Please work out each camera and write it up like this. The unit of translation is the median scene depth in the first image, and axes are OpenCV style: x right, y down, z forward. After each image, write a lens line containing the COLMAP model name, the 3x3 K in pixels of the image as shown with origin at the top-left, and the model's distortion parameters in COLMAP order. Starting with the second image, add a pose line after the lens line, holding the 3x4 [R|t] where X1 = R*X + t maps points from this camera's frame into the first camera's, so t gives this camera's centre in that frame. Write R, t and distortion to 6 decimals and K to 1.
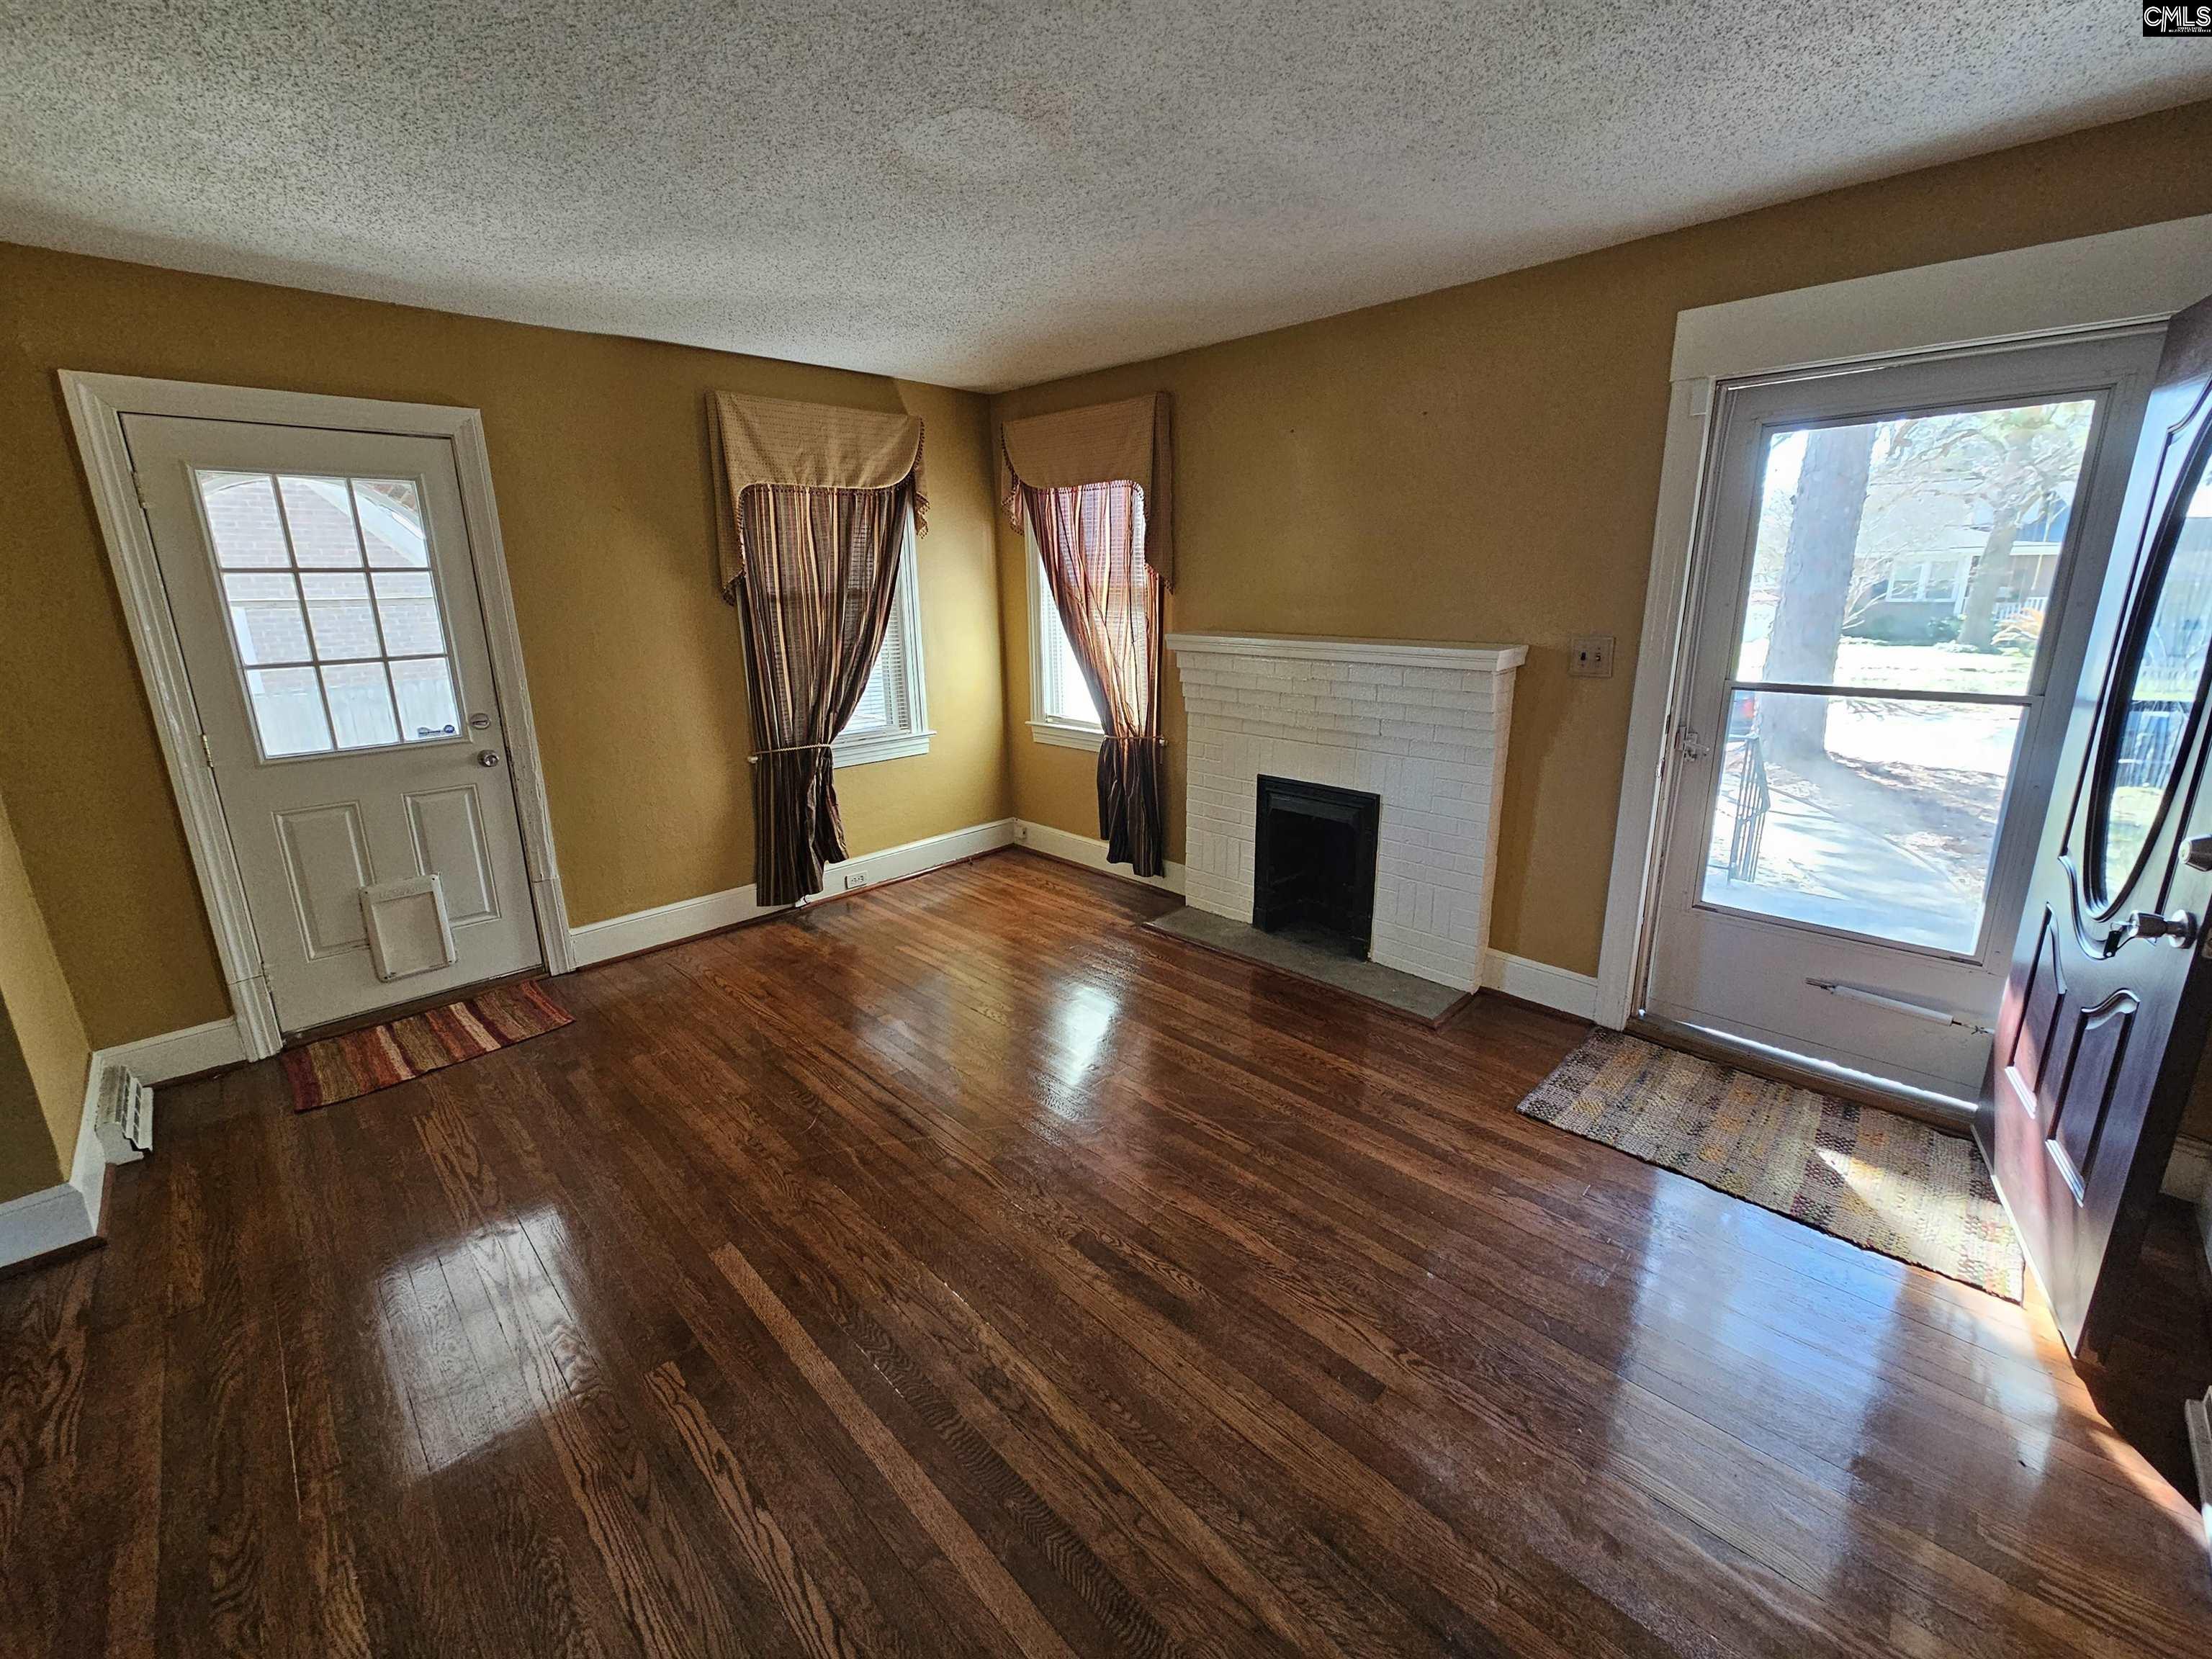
lens RADIAL K [[899.6, 0, 1097.7], [0, 899.6, 797.1], [0, 0, 1]] dist [0.001832, 0.000727]
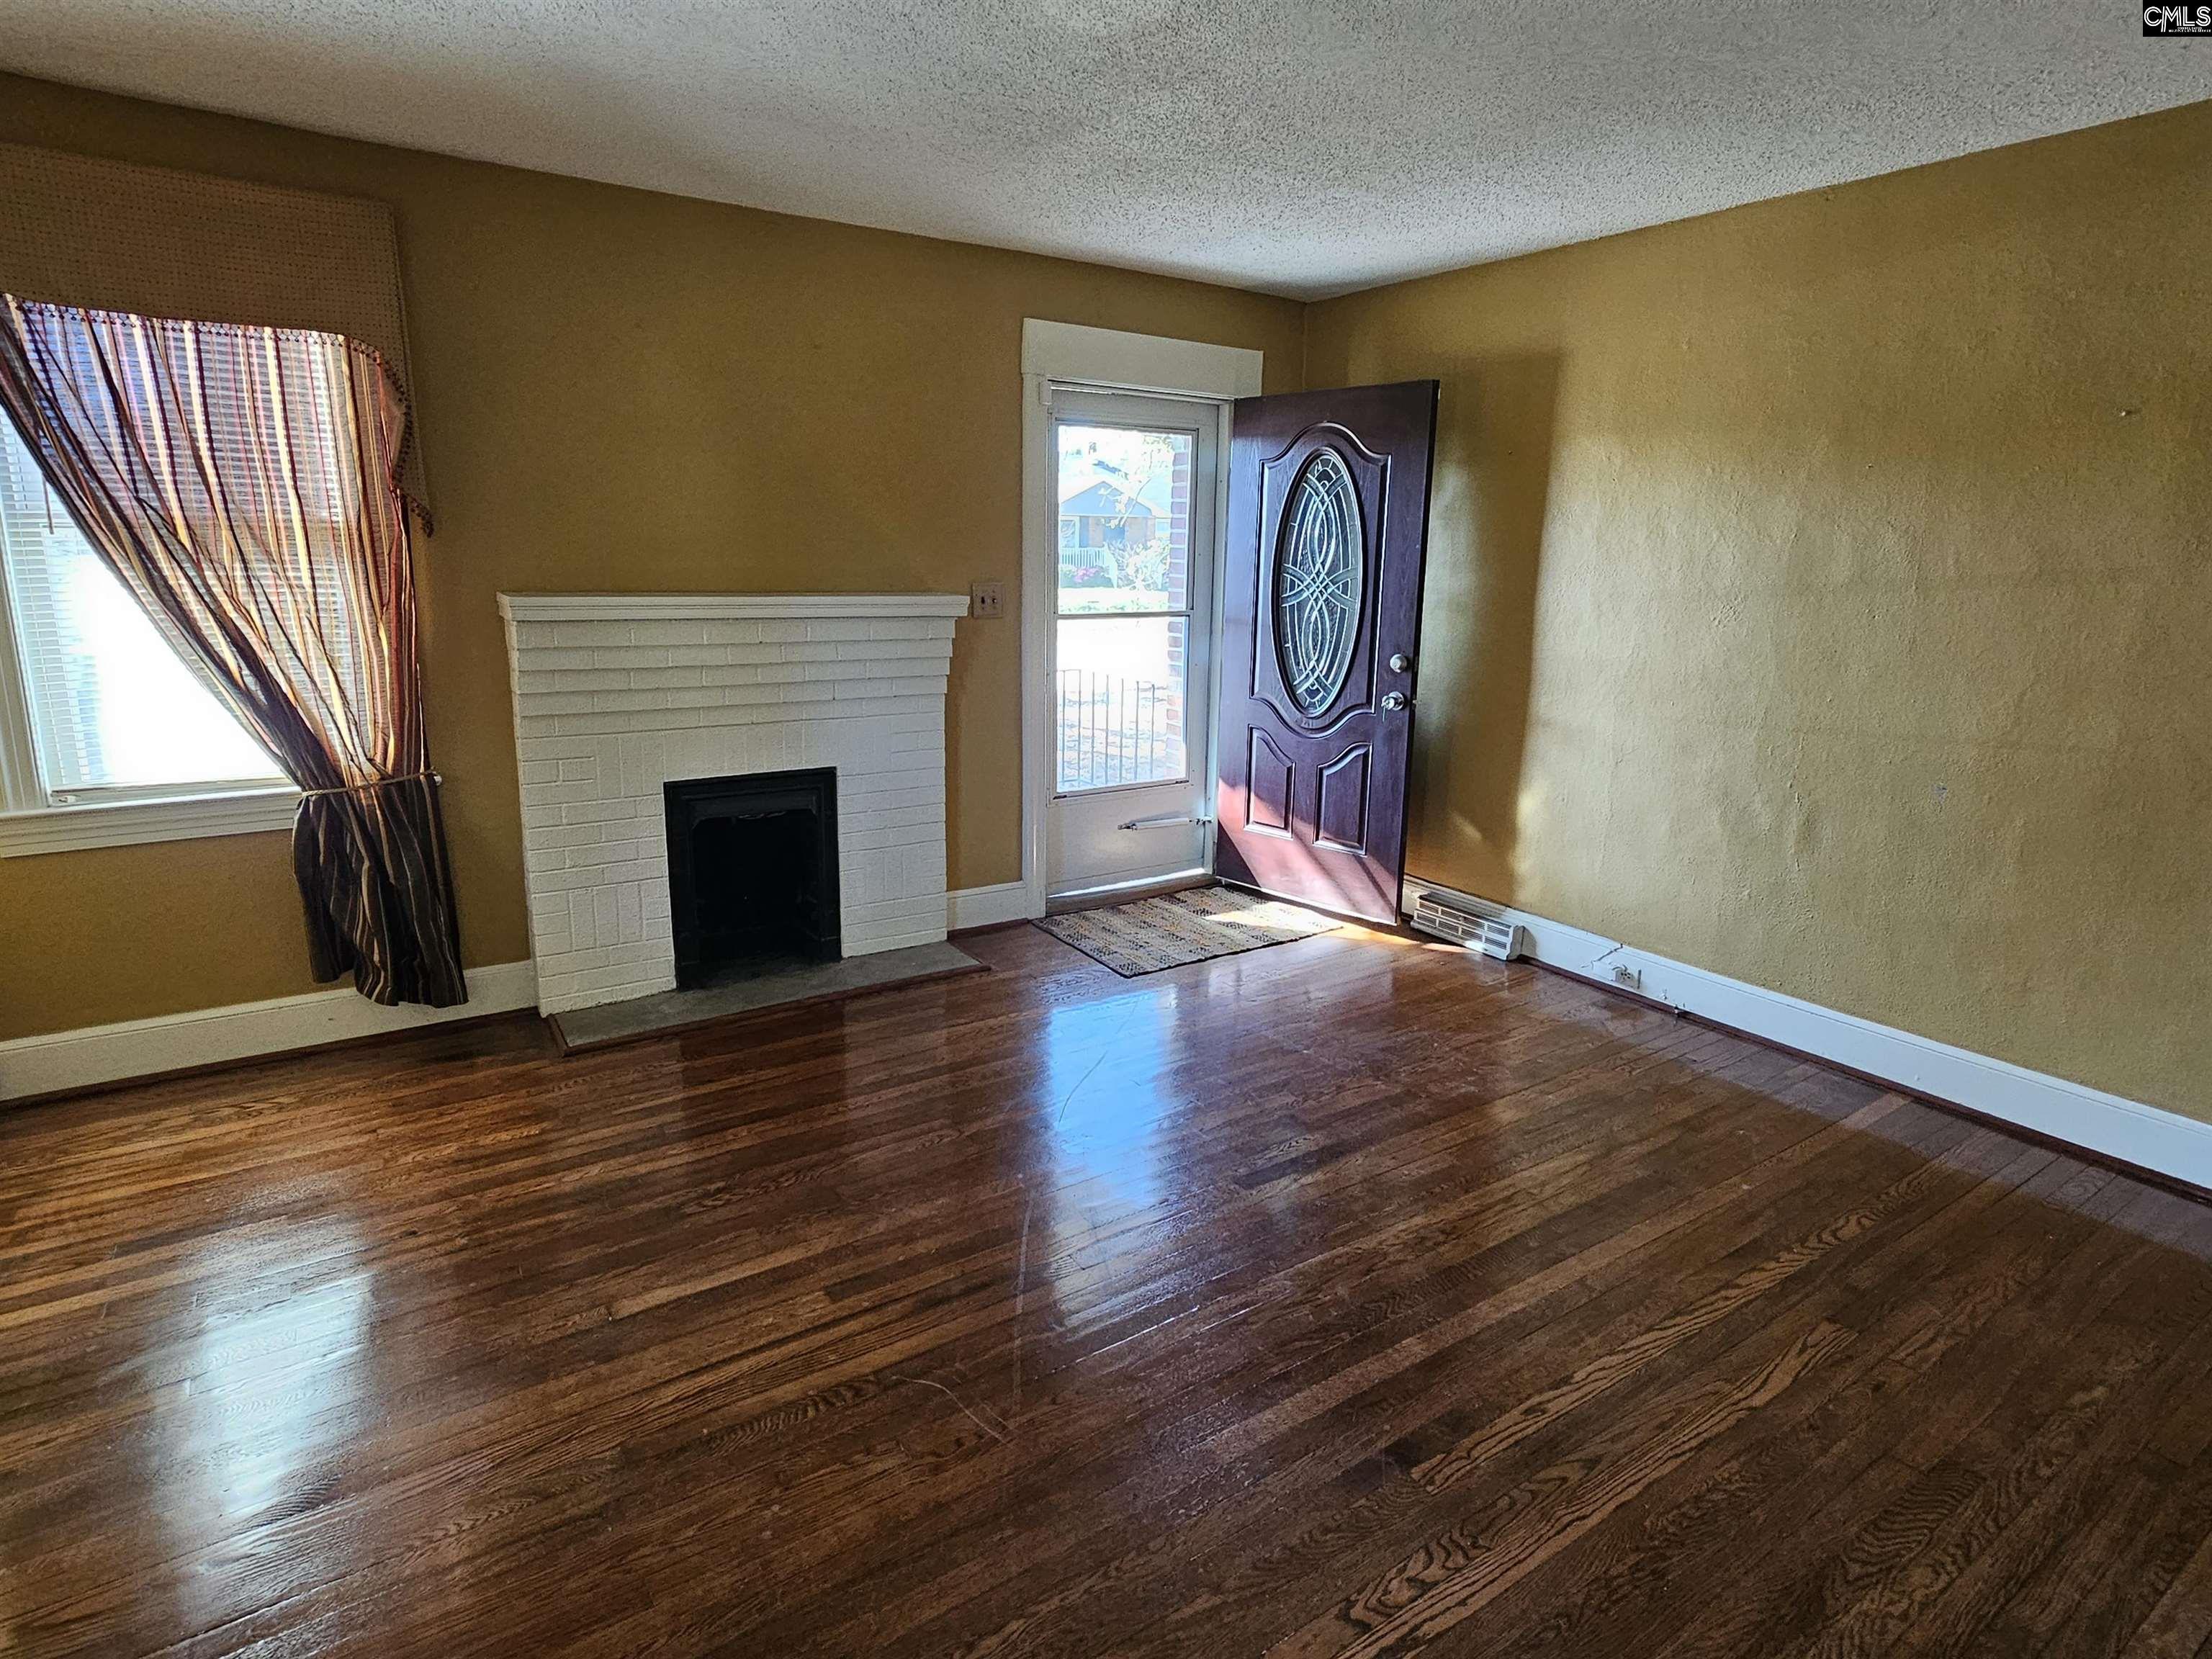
lens RADIAL K [[1166.5, 0, 1105.7], [0, 1166.5, 782.7], [0, 0, 1]] dist [-0.003735, -0.000273]
pose [[0.197829, -0.171156, 0.965178, -0.848474], [0.217829, 0.967695, 0.126955, -0.085115], [-0.955727, 0.185129, 0.228721, 0.551391]]
